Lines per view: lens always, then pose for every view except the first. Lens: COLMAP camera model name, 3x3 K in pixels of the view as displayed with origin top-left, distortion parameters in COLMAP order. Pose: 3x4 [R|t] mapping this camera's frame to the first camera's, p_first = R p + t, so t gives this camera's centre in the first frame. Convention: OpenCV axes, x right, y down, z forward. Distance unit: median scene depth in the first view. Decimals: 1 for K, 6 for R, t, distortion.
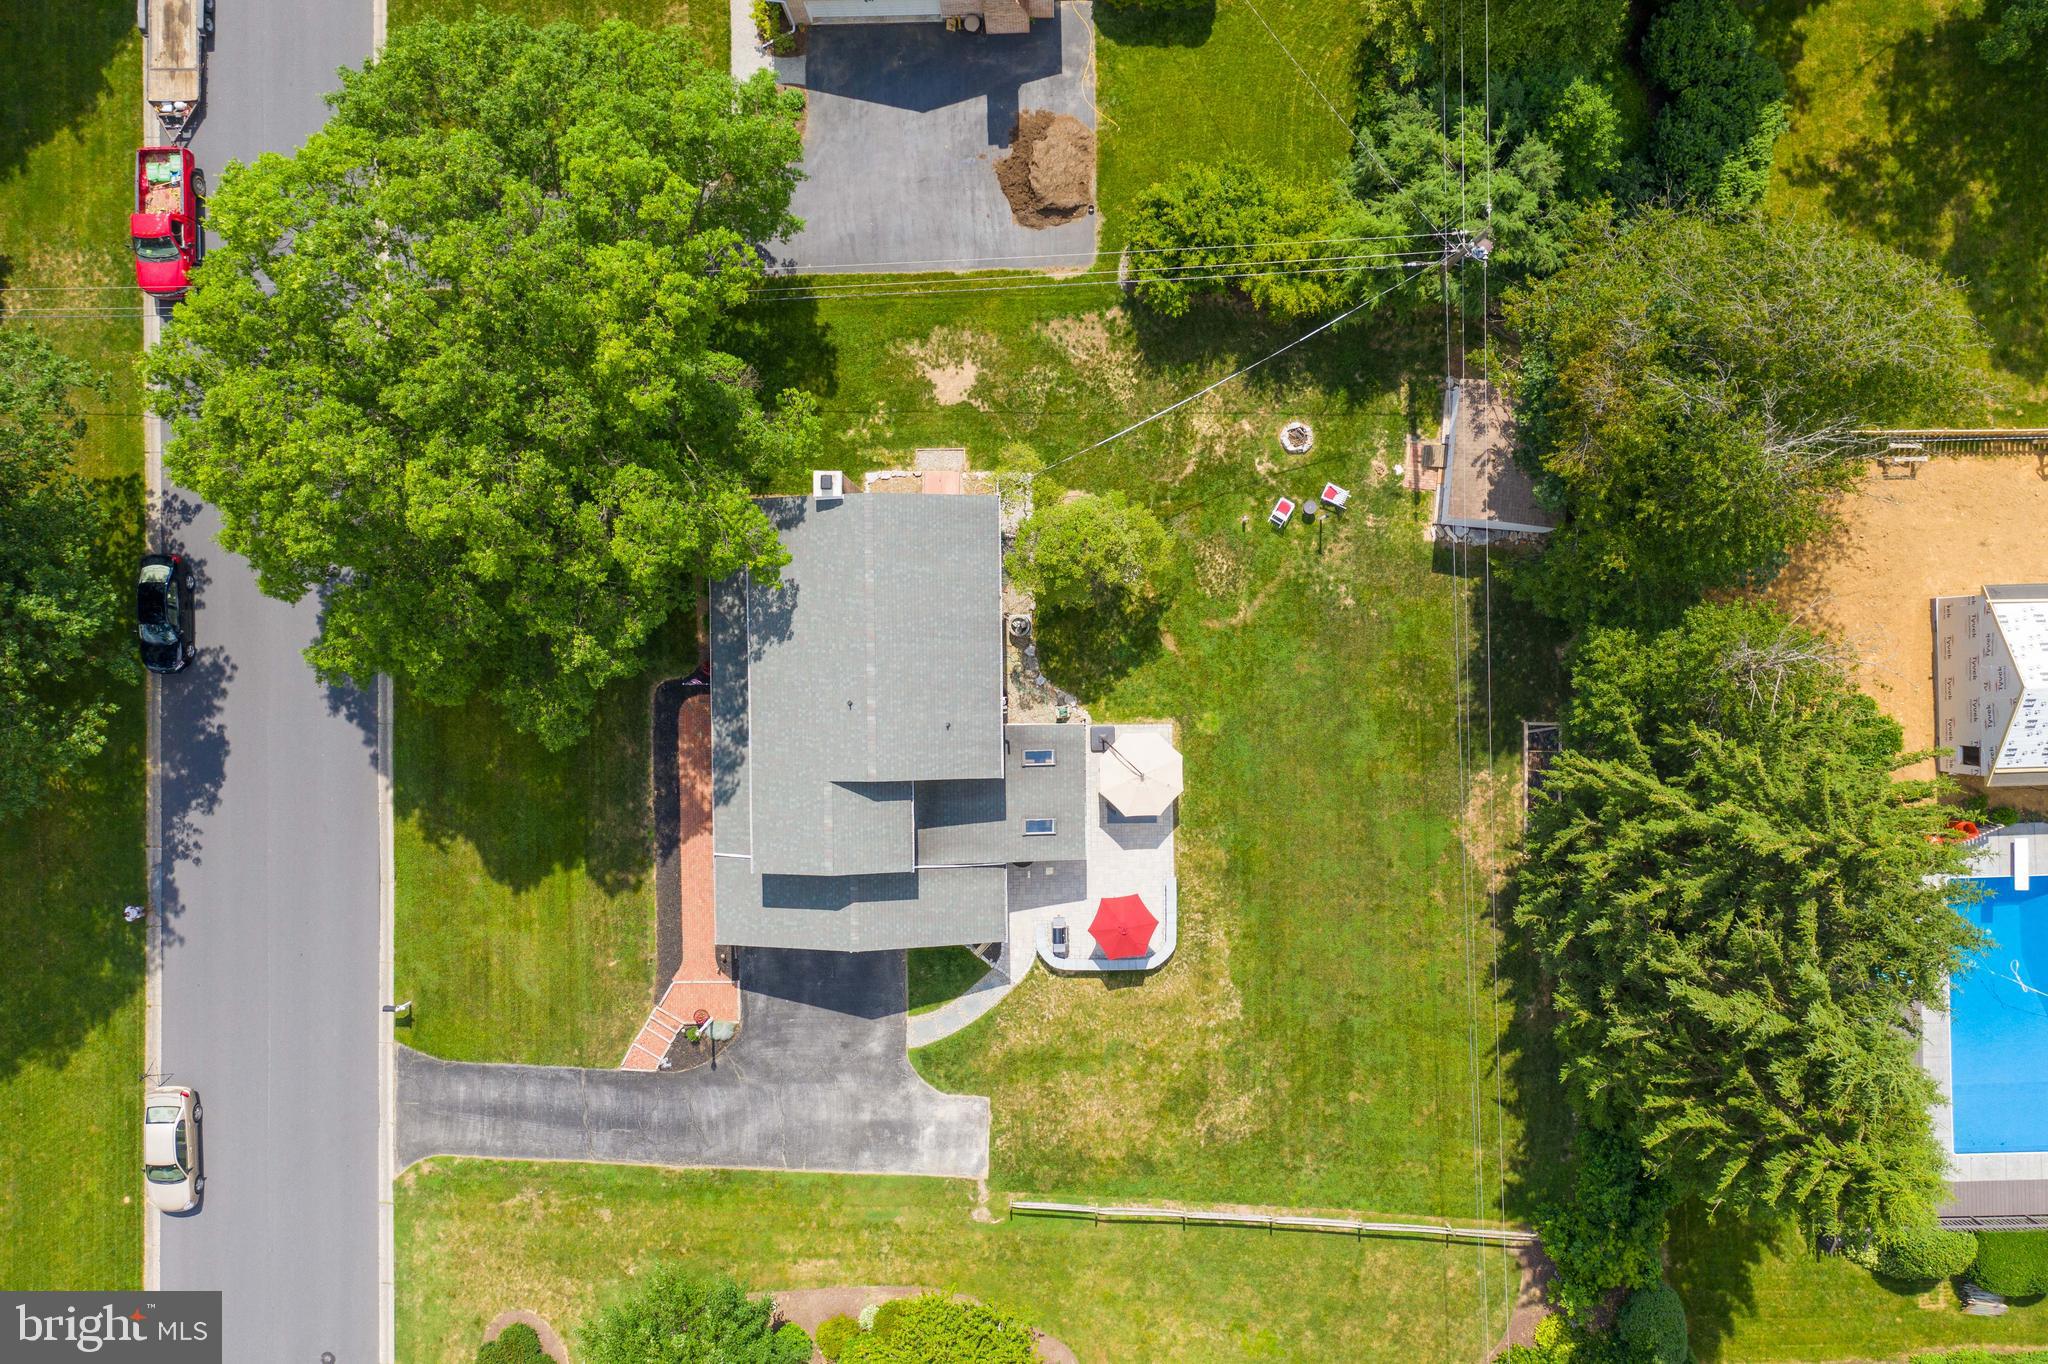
lens RADIAL K [[1642.2, 0, 1018.3], [0, 1642.2, 677.7], [0, 0, 1]] dist [0.003459, 0.005347]
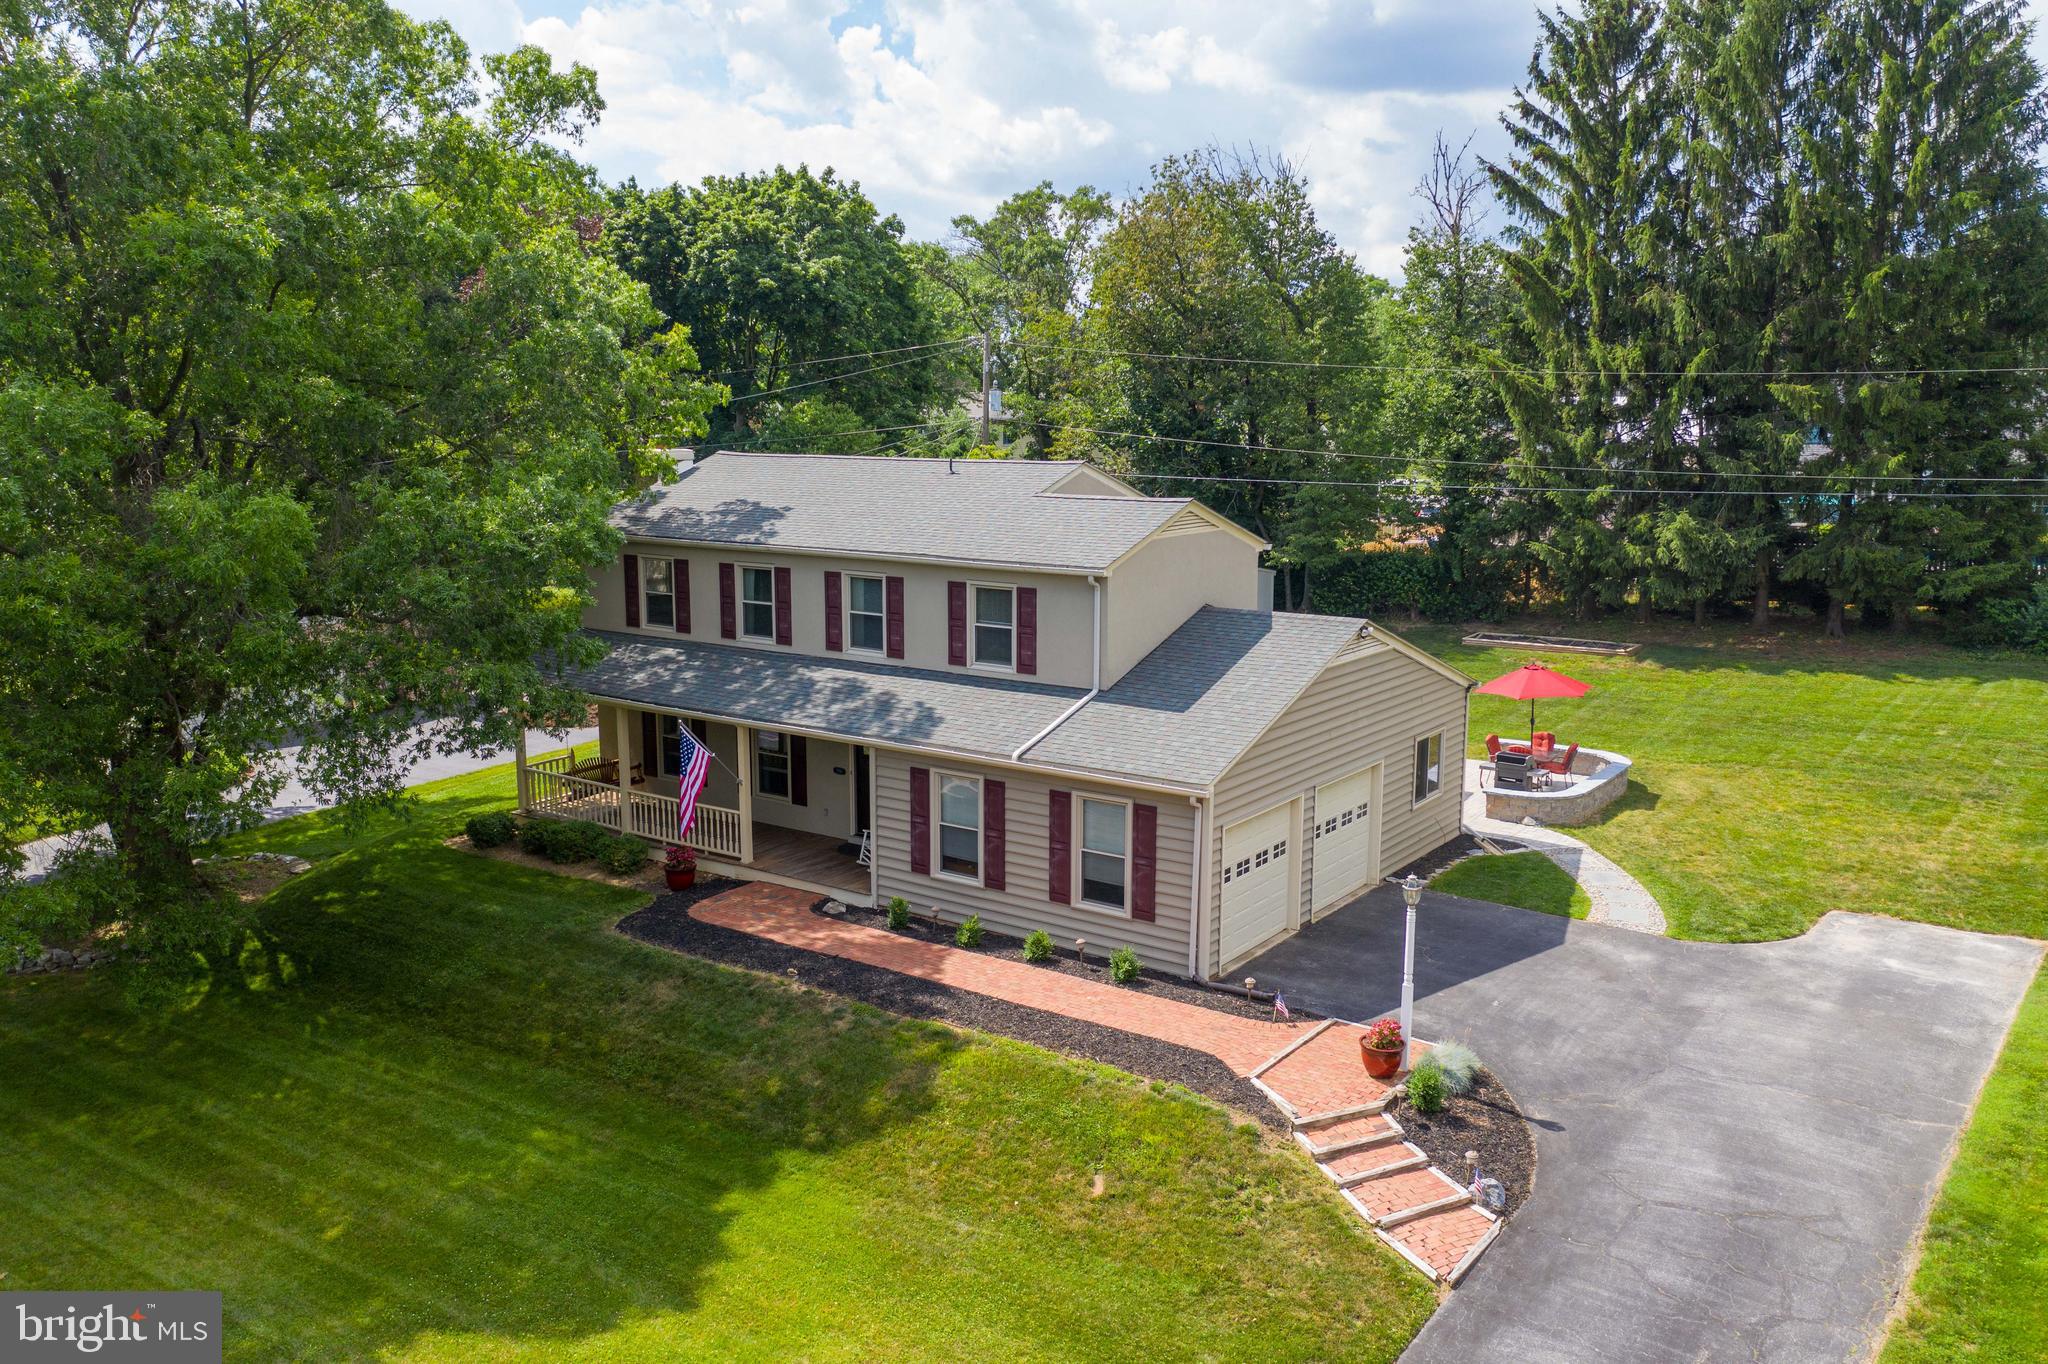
lens RADIAL K [[1630.6, 0, 1024.0], [0, 1630.6, 682.0], [0, 0, 1]] dist [0.004037, 0.002995]
pose [[0.592730, -0.123345, 0.795900, -0.481431], [0.805401, 0.090291, -0.585813, 0.329916], [0.000395, 0.988248, 0.152861, 0.869128]]
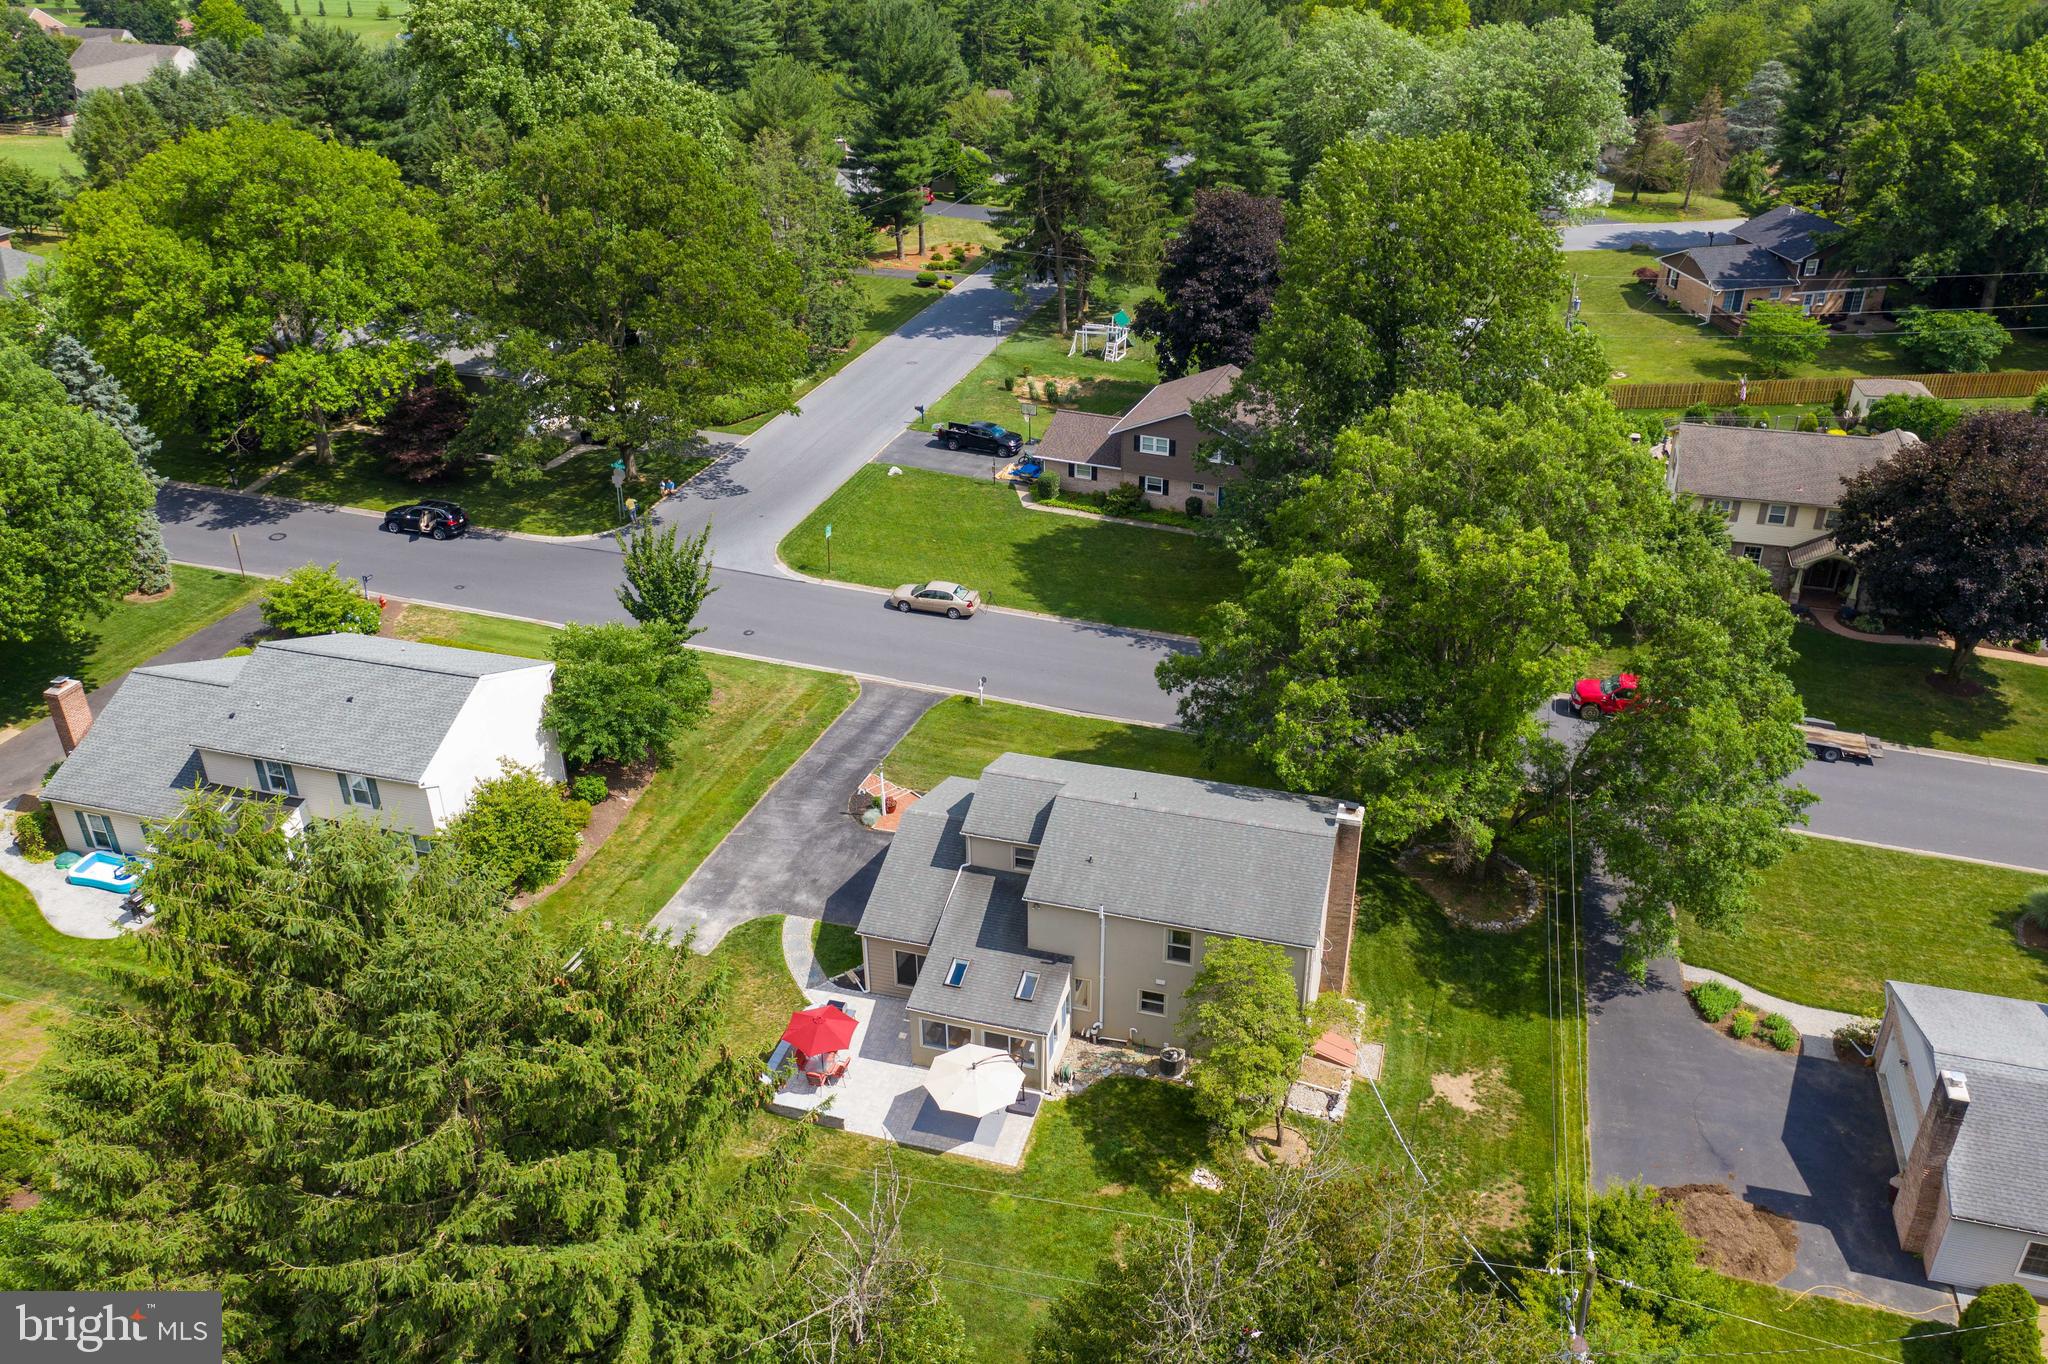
lens RADIAL K [[1630.6, 0, 1024.0], [0, 1630.6, 682.0], [0, 0, 1]] dist [0.004037, 0.002995]
pose [[-0.290840, 0.482864, -0.825987, 0.650029], [-0.956771, -0.145604, 0.251771, -0.146369], [0.001304, 0.863506, 0.504337, 0.365382]]
